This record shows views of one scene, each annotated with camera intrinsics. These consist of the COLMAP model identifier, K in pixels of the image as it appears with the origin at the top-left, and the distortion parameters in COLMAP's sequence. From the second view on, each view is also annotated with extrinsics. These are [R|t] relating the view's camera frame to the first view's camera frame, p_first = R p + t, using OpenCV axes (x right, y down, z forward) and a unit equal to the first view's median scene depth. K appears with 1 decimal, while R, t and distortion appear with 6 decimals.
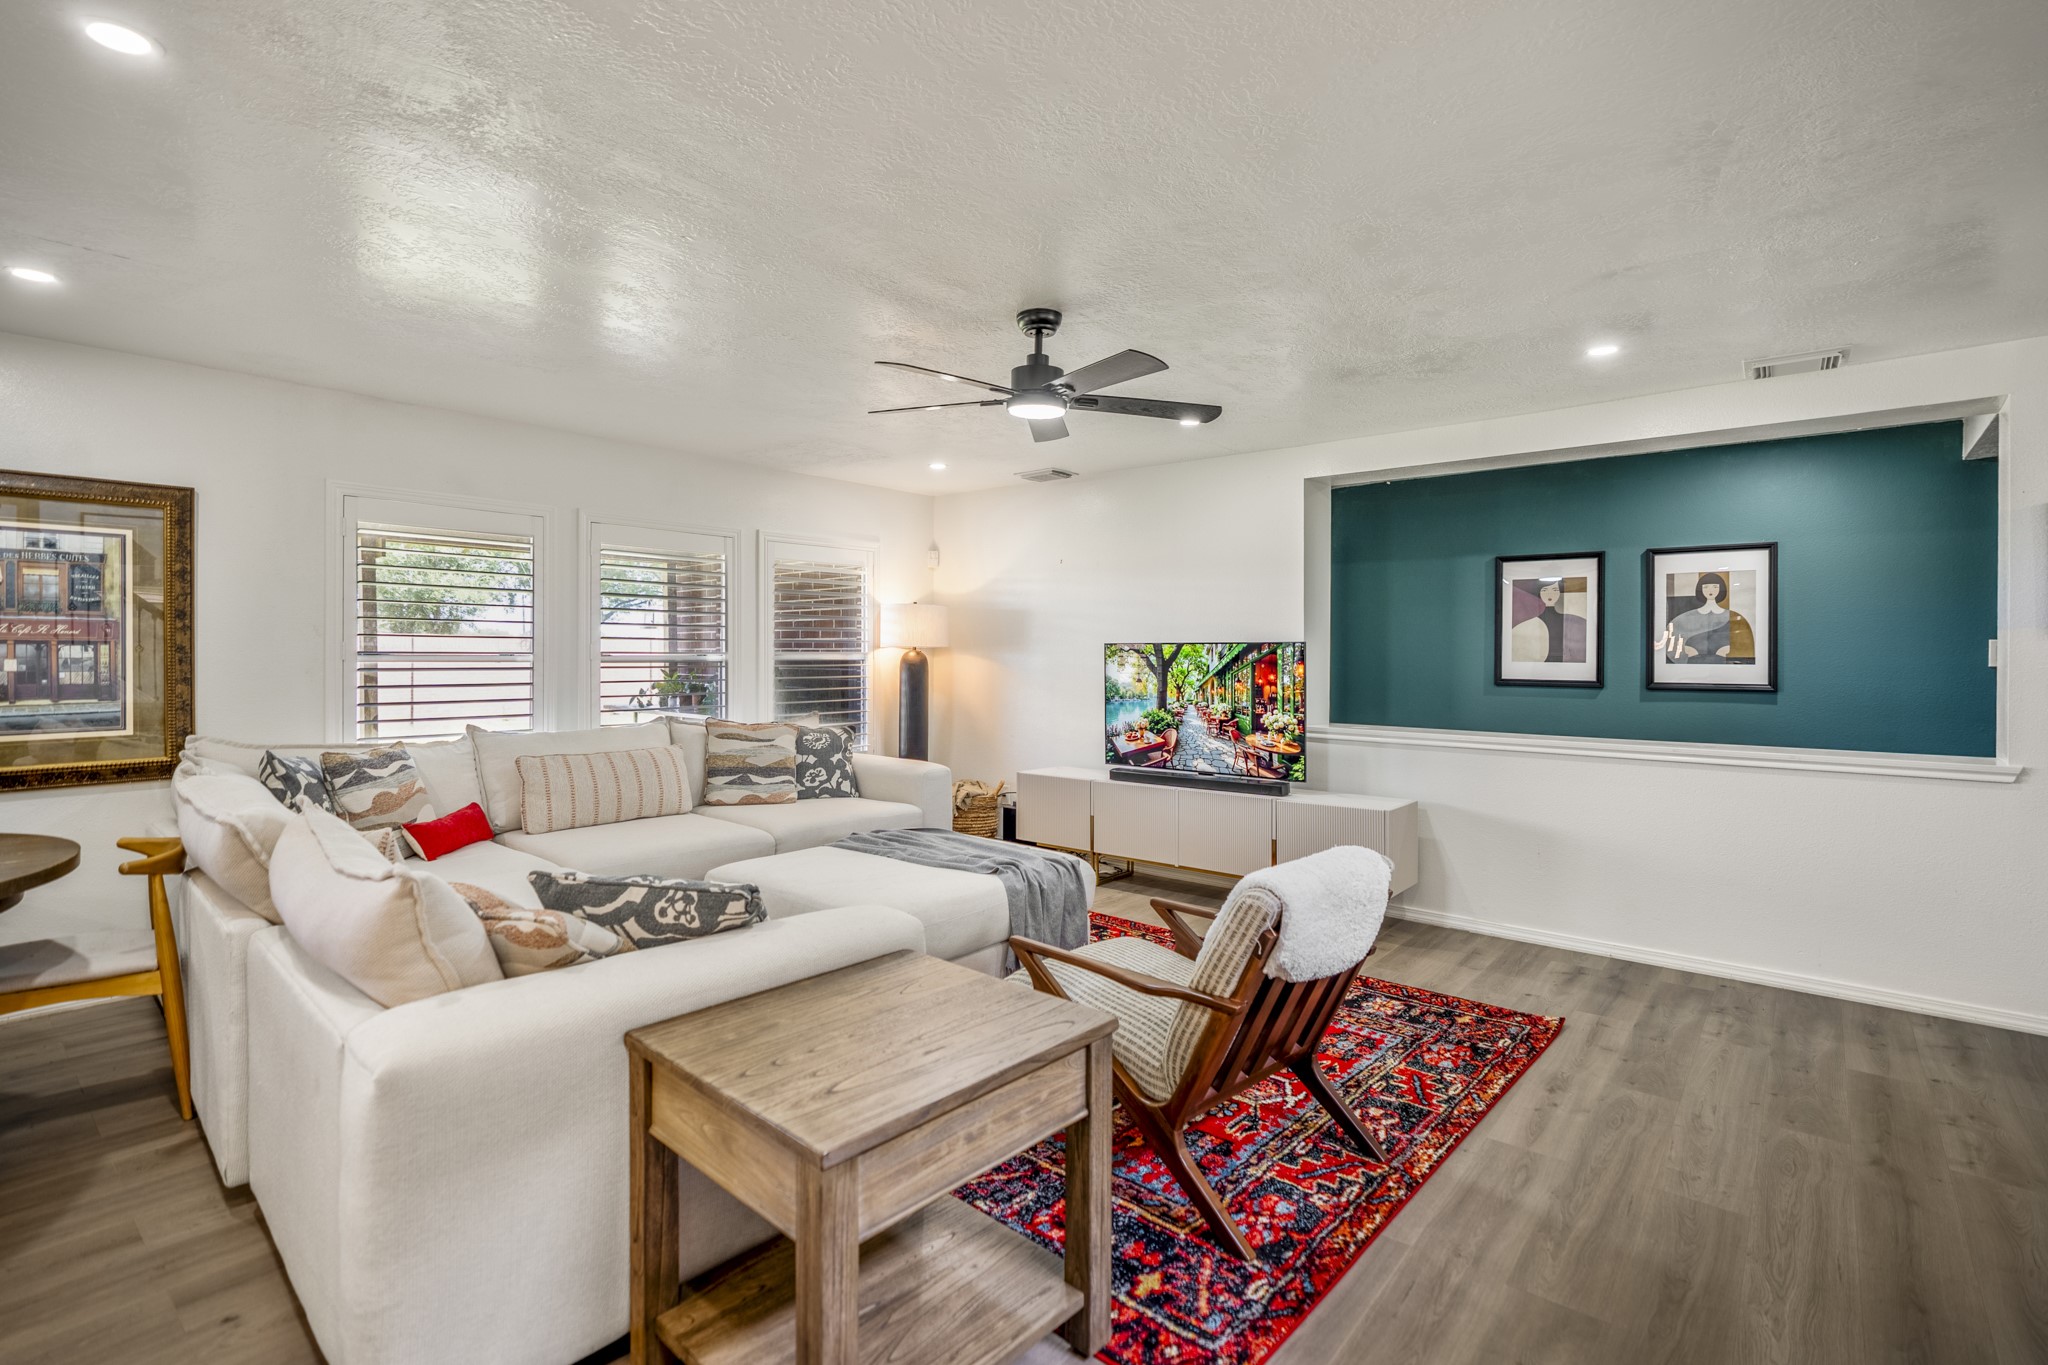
lens RADIAL K [[942.8, 0, 1055.9], [0, 942.8, 675.8], [0, 0, 1]] dist [-0.017955, 0.000056]
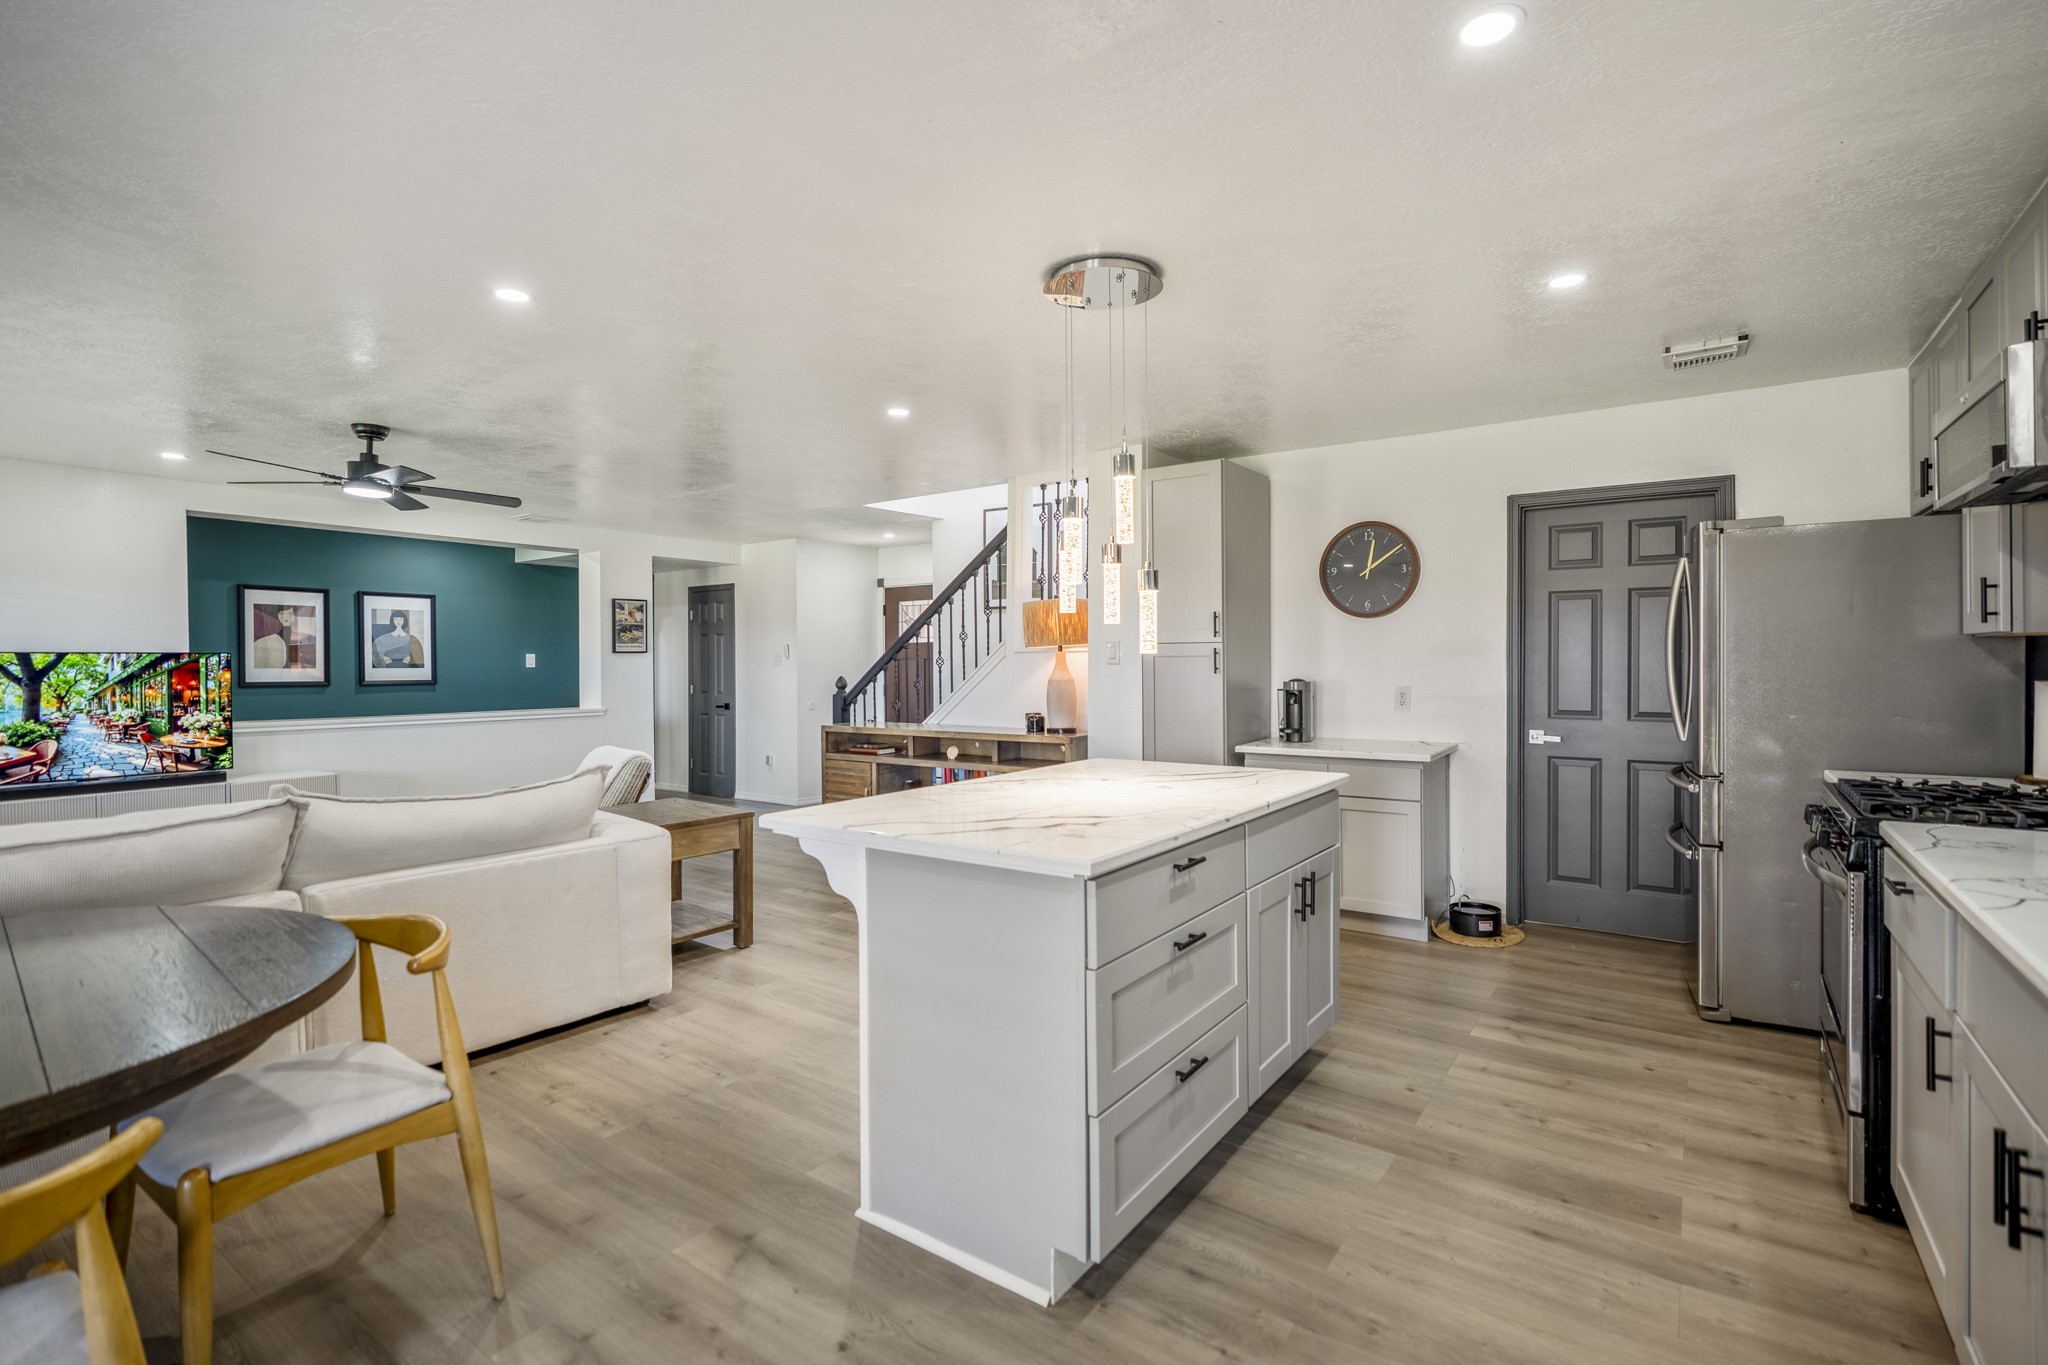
lens RADIAL K [[942.8, 0, 1055.9], [0, 942.8, 675.8], [0, 0, 1]] dist [-0.017955, 0.000056]
pose [[-0.118111, -0.017927, 0.992839, -0.989535], [0.022527, 0.999531, 0.020728, -0.006852], [-0.992745, 0.024814, -0.117652, 0.081448]]
